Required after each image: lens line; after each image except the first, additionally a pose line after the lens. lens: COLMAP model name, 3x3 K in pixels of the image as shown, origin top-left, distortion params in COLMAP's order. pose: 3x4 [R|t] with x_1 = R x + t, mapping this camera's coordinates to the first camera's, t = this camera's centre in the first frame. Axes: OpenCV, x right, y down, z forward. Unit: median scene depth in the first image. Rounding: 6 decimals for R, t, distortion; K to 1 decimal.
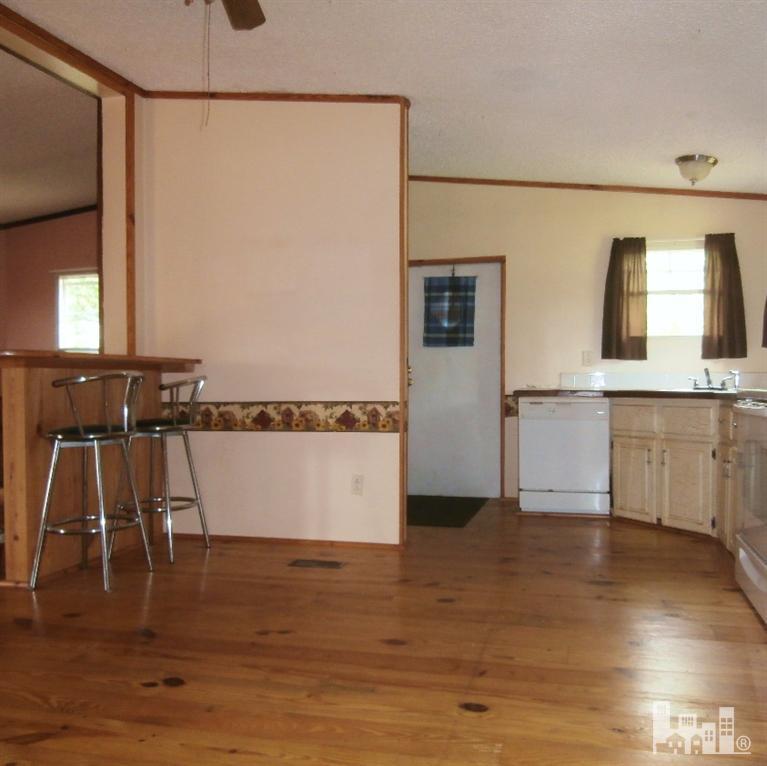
lens RADIAL K [[762.8, 0, 386.3], [0, 762.8, 383.8], [0, 0, 1]] dist [-0.019452, 0.000000]
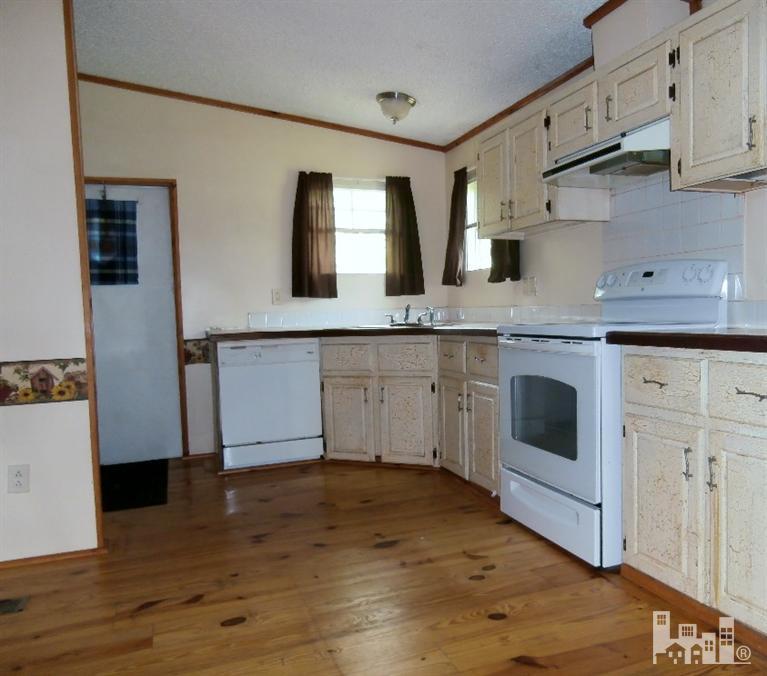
lens RADIAL K [[663.5, 0, 439.2], [0, 663.5, 344.7], [0, 0, 1]] dist [0.007970, 0.022801]
pose [[0.776320, -0.057625, 0.627700, -0.109386], [0.033162, 0.998167, 0.050622, -0.010052], [-0.629466, -0.018483, 0.776808, 0.248178]]
